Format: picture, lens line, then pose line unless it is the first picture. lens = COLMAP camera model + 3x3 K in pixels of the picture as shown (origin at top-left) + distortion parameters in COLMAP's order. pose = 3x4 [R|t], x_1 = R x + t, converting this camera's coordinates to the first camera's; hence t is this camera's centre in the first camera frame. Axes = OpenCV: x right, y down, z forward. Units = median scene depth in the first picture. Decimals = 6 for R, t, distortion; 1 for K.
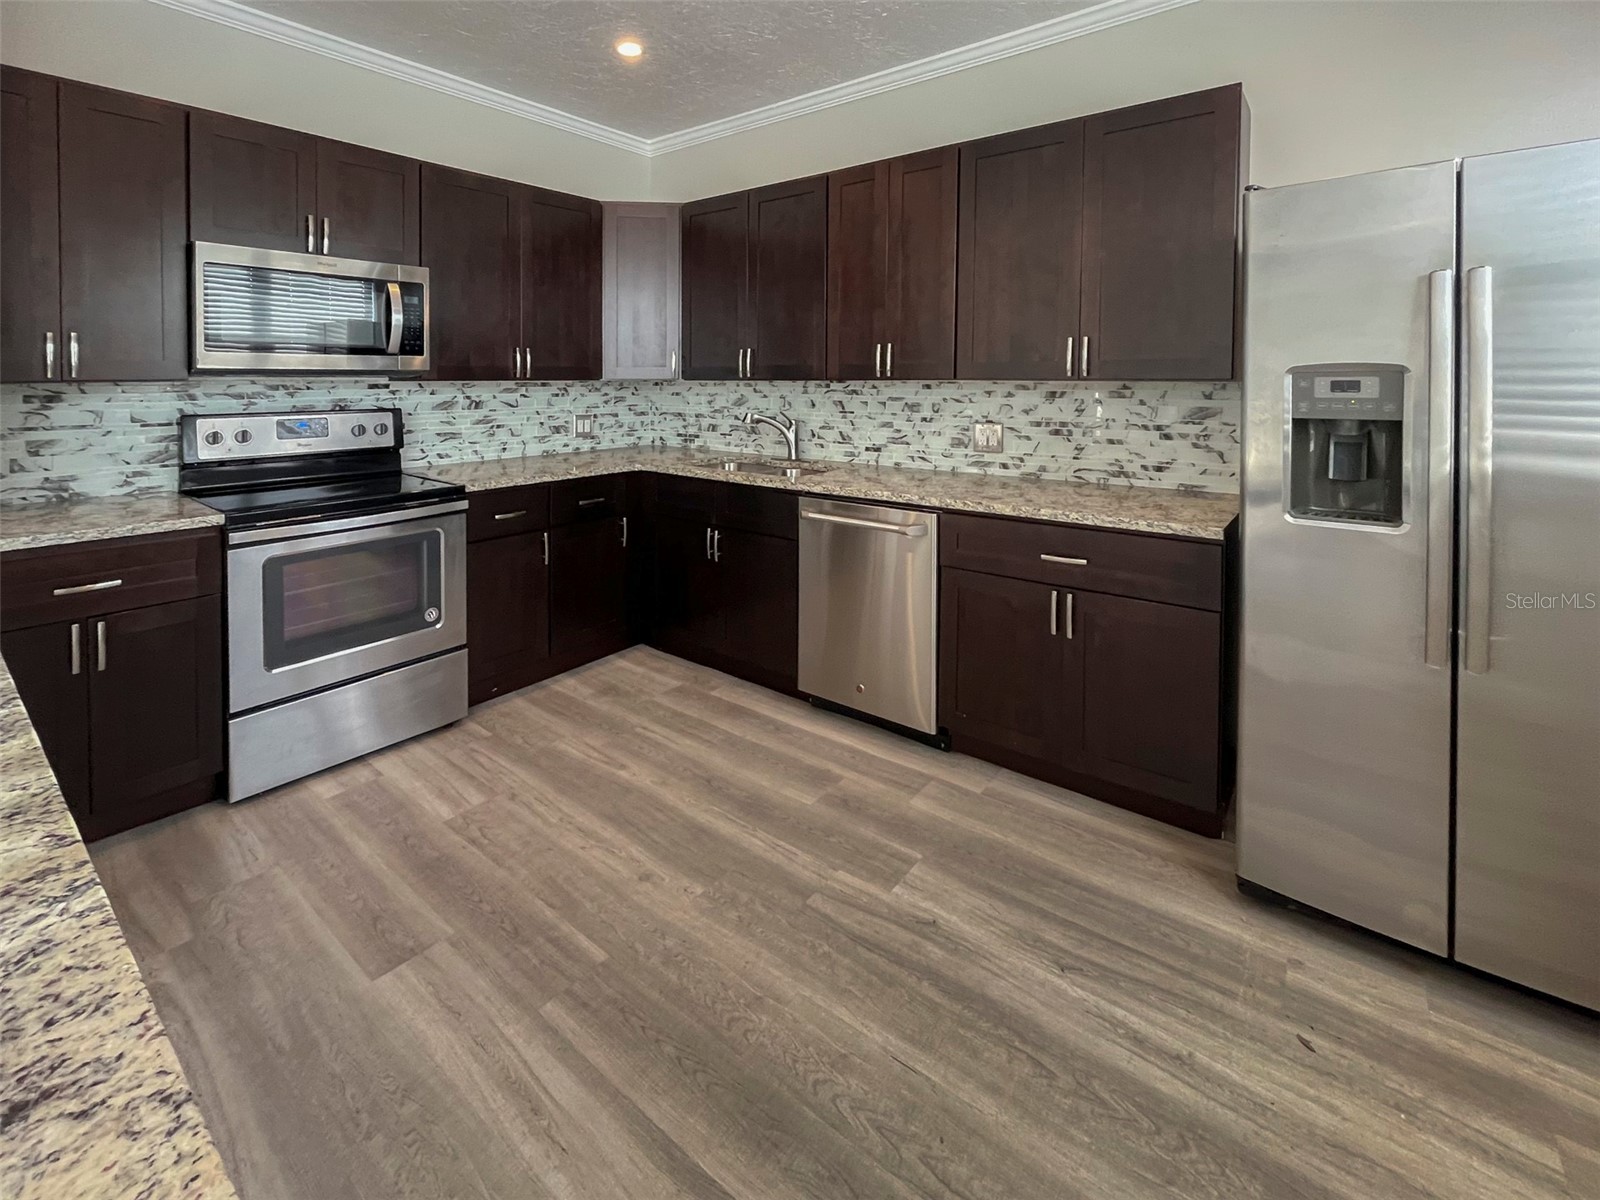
lens RADIAL K [[682.9, 0, 800.0], [0, 682.9, 600.0], [0, 0, 1]] dist [-0.002075, -0.000343]
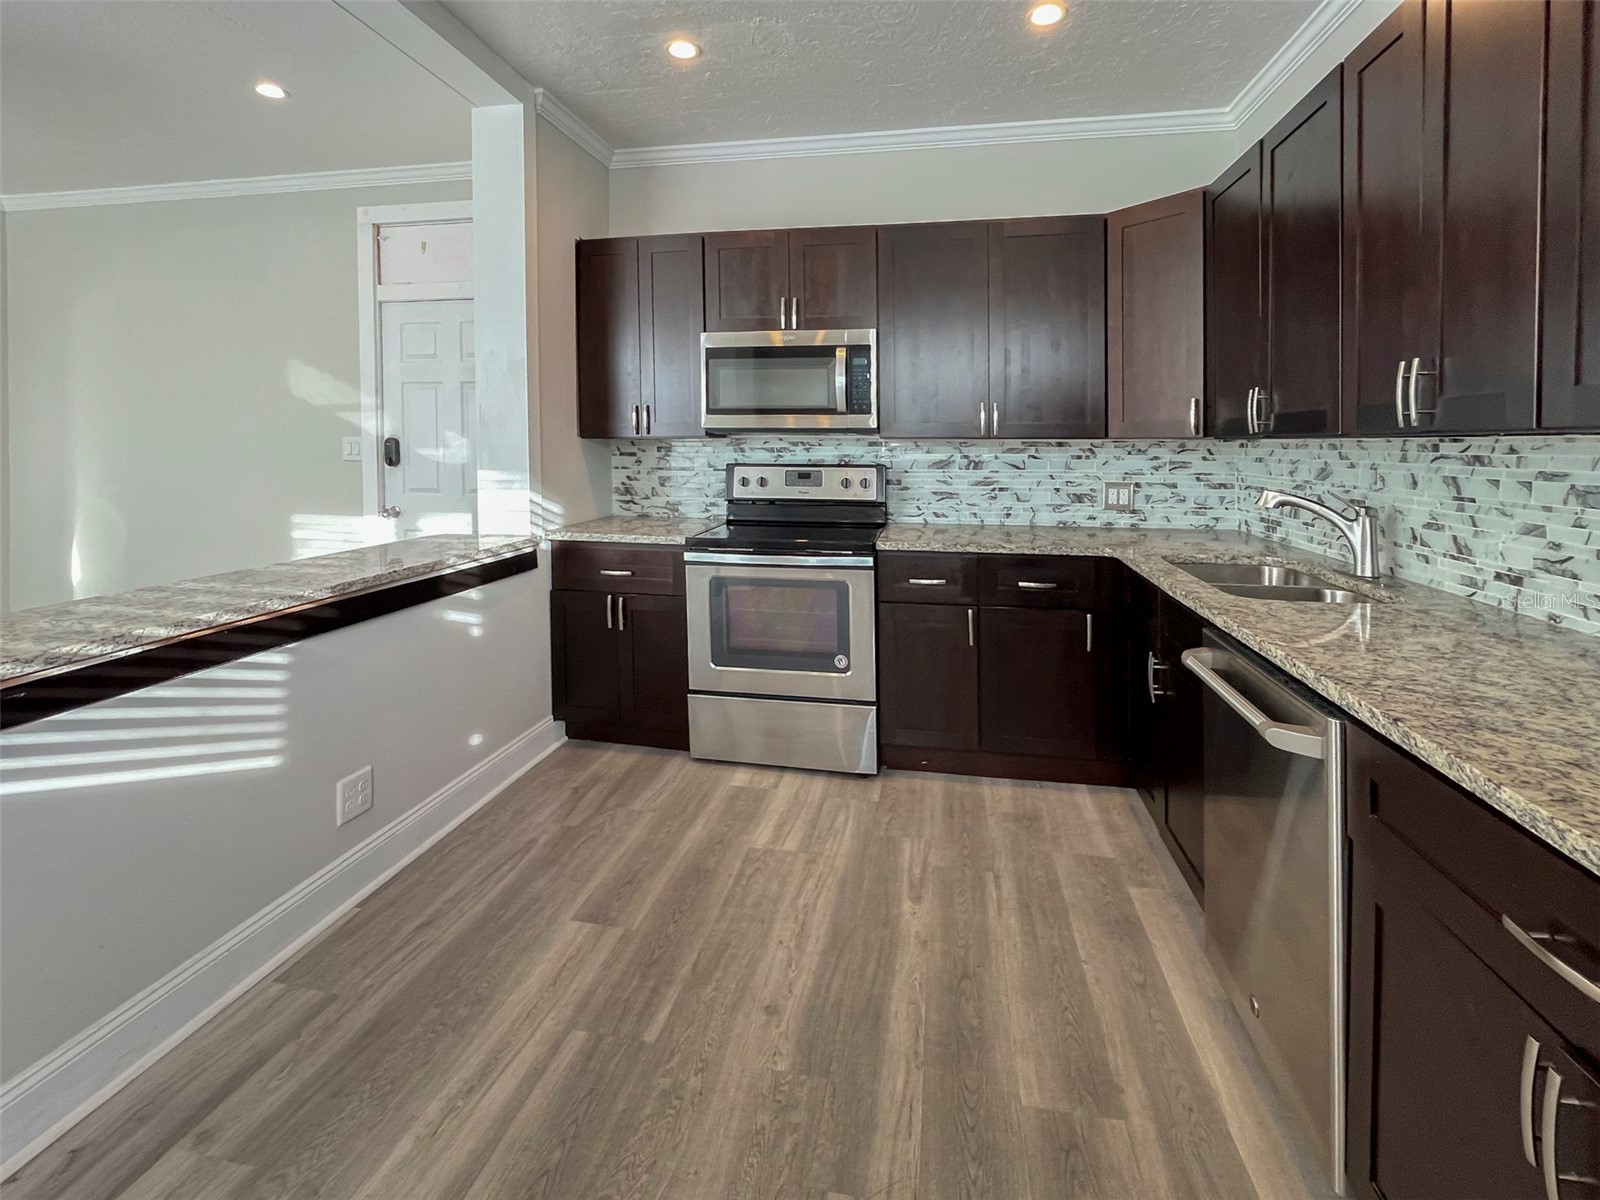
lens RADIAL K [[746.8, 0, 799.2], [0, 746.8, 622.5], [0, 0, 1]] dist [0.001832, 0.000487]
pose [[0.458795, 0.209610, -0.863464, 0.349471], [-0.278234, 0.956796, 0.084429, -0.100694], [0.843856, 0.201509, 0.497294, 0.338044]]
